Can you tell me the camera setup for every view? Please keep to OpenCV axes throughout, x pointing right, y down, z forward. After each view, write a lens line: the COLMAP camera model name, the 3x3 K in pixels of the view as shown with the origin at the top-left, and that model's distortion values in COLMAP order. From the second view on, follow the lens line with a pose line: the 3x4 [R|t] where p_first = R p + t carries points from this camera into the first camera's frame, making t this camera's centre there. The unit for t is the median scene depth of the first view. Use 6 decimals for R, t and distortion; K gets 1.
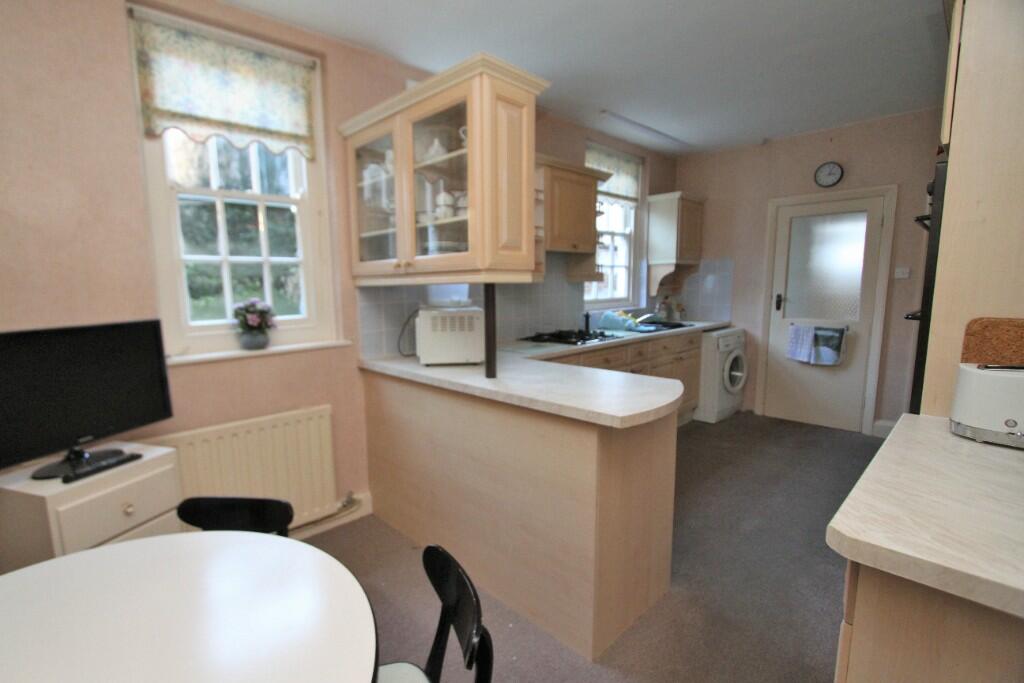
lens RADIAL K [[472.2, 0, 503.6], [0, 472.2, 345.4], [0, 0, 1]] dist [-0.020783, 0.000298]
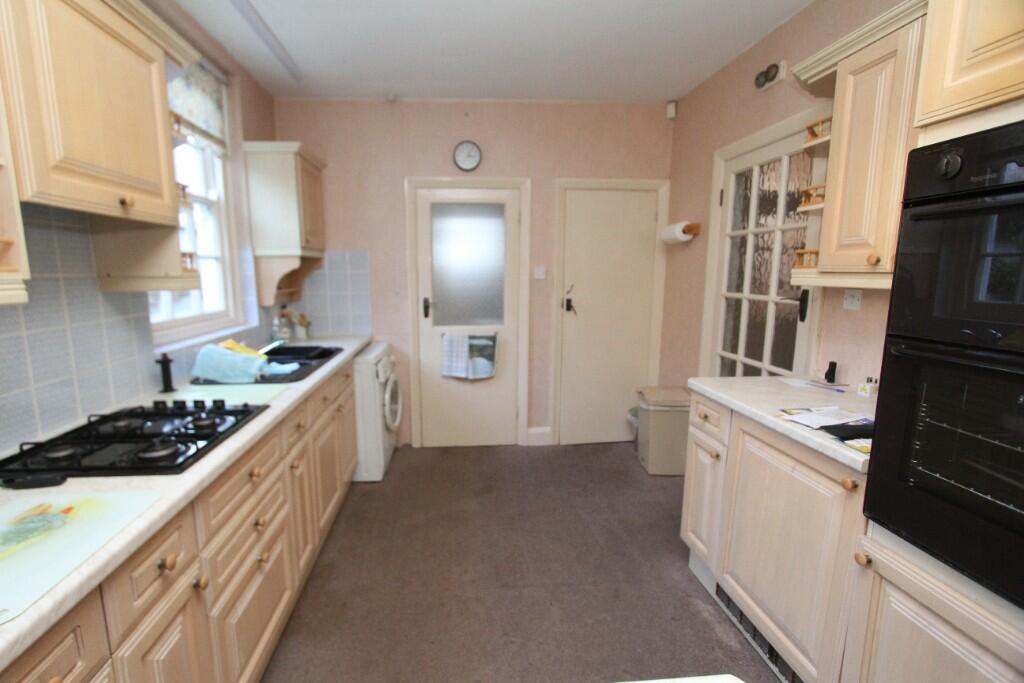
lens RADIAL K [[472.2, 0, 482.7], [0, 472.2, 357.4], [0, 0, 1]] dist [-0.020783, 0.000298]
pose [[0.662523, -0.119883, 0.739386, 0.036793], [0.092208, 0.992654, 0.078325, -0.064239], [-0.743345, 0.016285, 0.668711, 0.394508]]
